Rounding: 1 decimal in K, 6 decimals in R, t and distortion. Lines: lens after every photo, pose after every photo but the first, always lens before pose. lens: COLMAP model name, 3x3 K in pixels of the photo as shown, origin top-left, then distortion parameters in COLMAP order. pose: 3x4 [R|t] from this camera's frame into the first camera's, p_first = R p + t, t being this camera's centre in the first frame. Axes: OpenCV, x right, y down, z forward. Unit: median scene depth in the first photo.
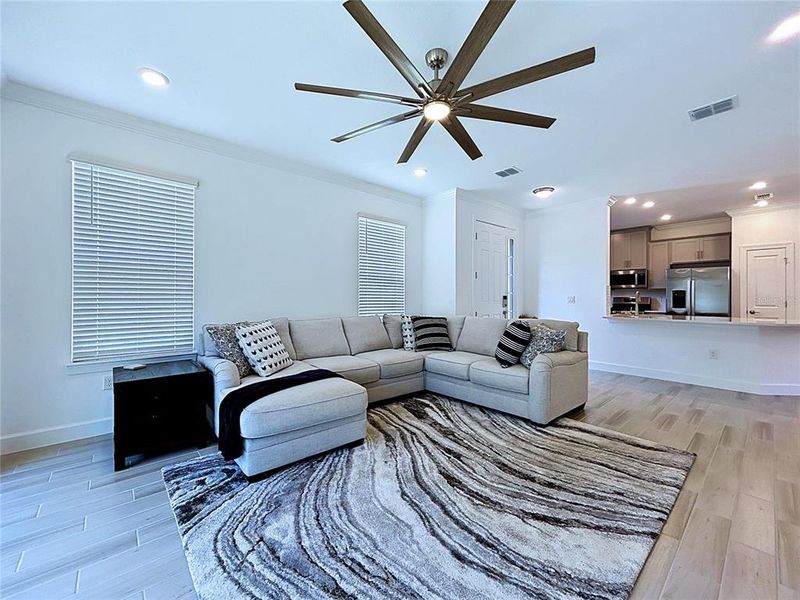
lens RADIAL K [[328.7, 0, 399.7], [0, 328.7, 296.6], [0, 0, 1]] dist [0.000111, 0.000418]
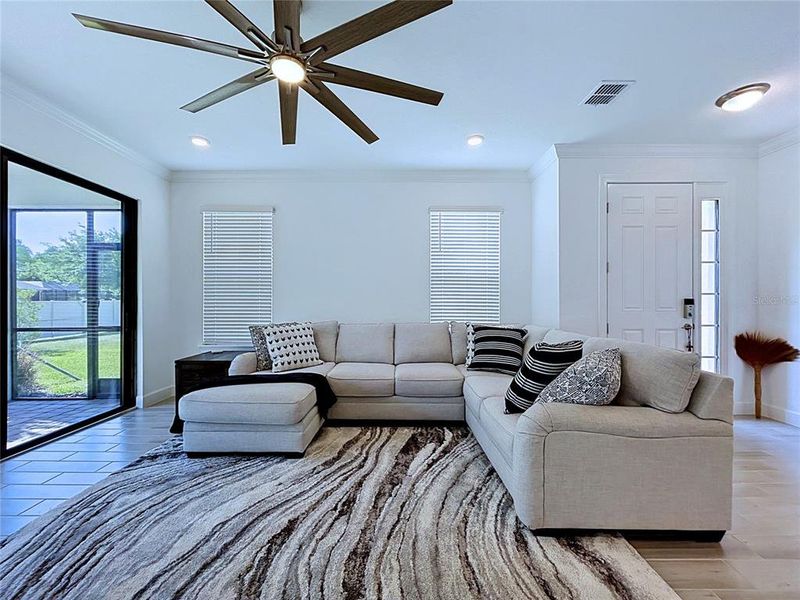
lens RADIAL K [[327.2, 0, 398.2], [0, 327.2, 301.2], [0, 0, 1]] dist [0.000202, 0.000260]
pose [[0.750340, -0.001212, -0.661051, 0.688219], [0.002774, 0.999995, 0.001314, 0.000394], [0.661047, -0.002820, 0.750339, 0.468053]]
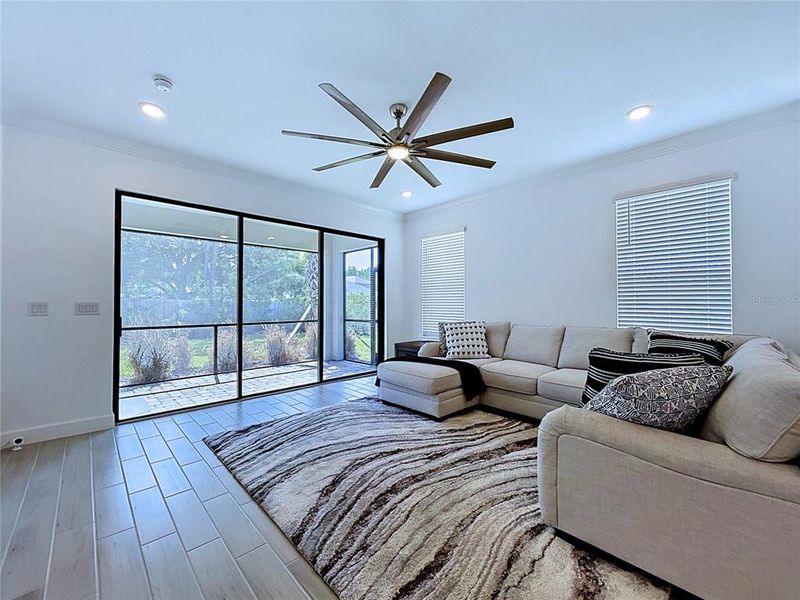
lens RADIAL K [[328.7, 0, 399.7], [0, 328.7, 296.6], [0, 0, 1]] dist [0.000111, 0.000418]
pose [[0.044416, -0.023136, -0.998745, 1.091195], [0.003954, 0.999728, -0.022982, 0.002412], [0.999005, -0.002928, 0.044495, 0.772388]]
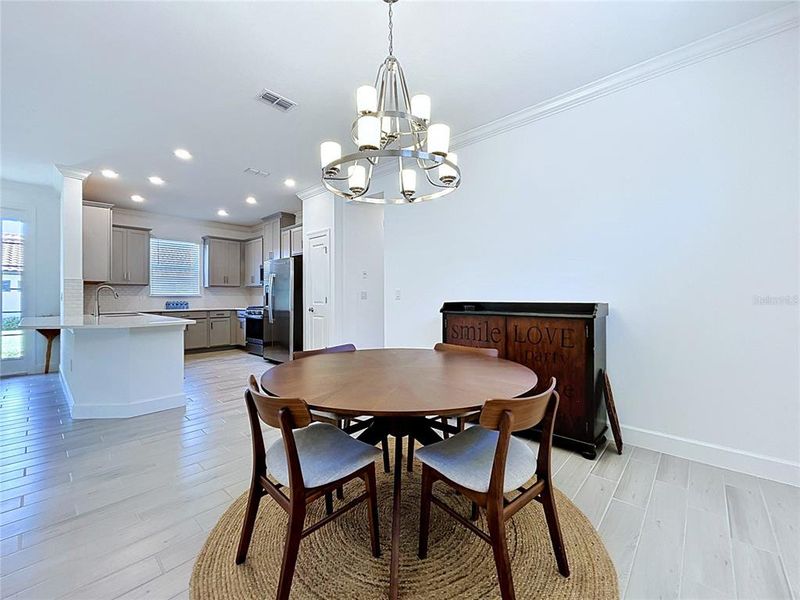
lens RADIAL K [[331.2, 0, 394.7], [0, 331.2, 296.8], [0, 0, 1]] dist [-0.001953, -0.000078]
pose [[0.995531, -0.002306, 0.094404, 2.649185], [0.002297, 0.999997, 0.000202, 0.022436], [-0.094404, 0.000015, 0.995534, 0.274016]]
